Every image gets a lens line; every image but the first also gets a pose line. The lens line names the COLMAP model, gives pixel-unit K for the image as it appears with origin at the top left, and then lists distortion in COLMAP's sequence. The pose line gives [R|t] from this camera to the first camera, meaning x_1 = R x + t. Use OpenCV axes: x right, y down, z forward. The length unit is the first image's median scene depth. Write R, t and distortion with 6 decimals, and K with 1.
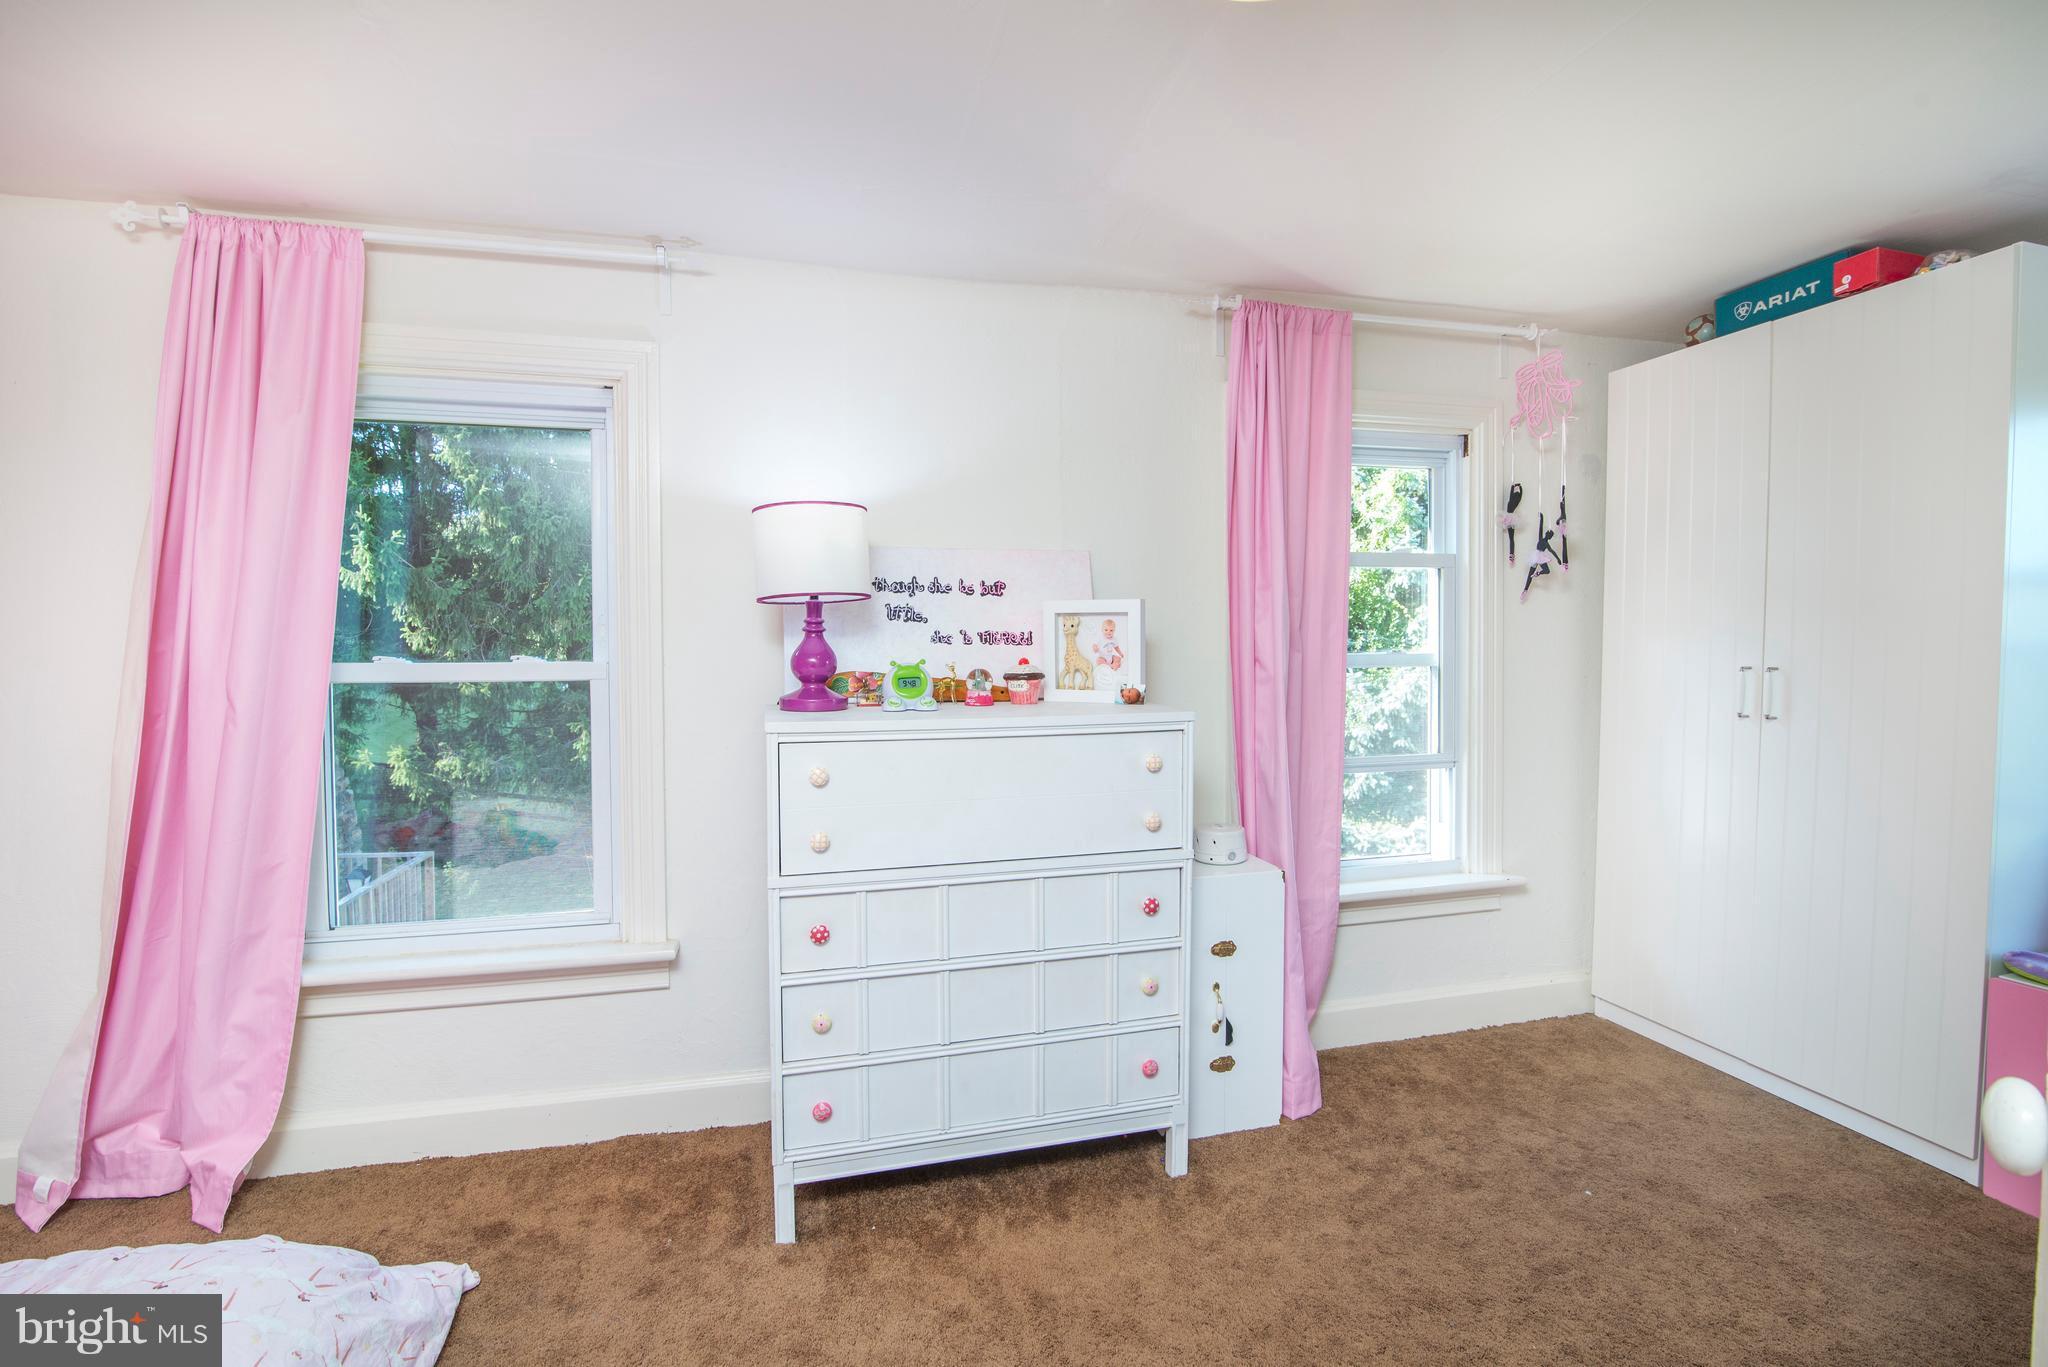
lens RADIAL K [[952.2, 0, 1043.5], [0, 952.2, 674.0], [0, 0, 1]] dist [-0.014399, 0.000162]
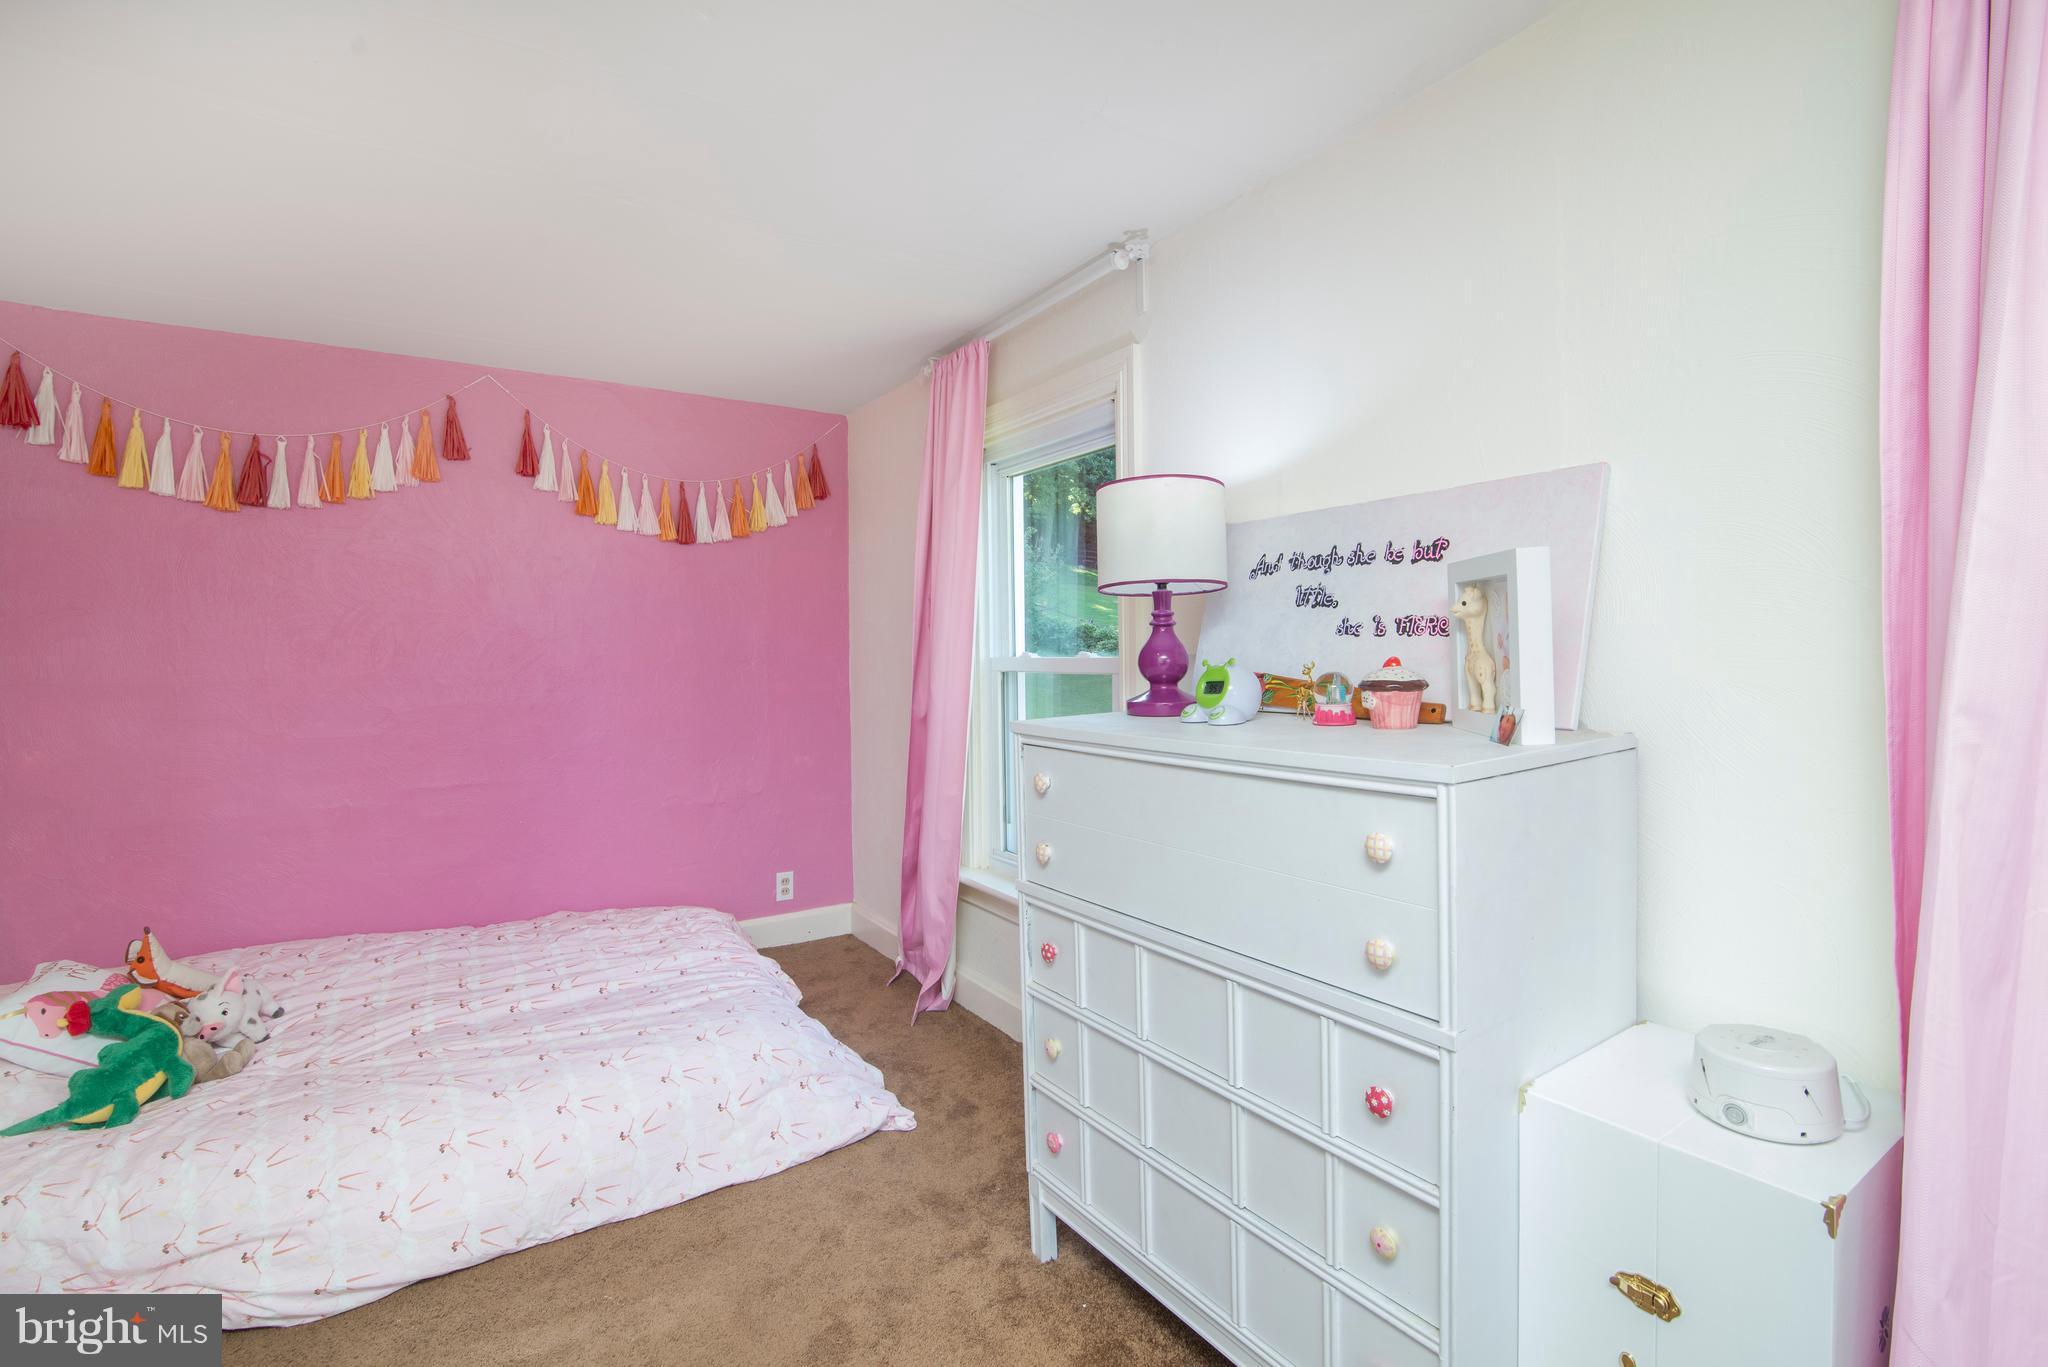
lens RADIAL K [[952.2, 0, 1043.5], [0, 952.2, 674.0], [0, 0, 1]] dist [-0.014399, 0.000162]
pose [[0.300809, 0.025082, -0.953355, 0.512012], [-0.012206, 0.999673, 0.022450, -0.016448], [0.953606, 0.004883, 0.301017, 0.567391]]
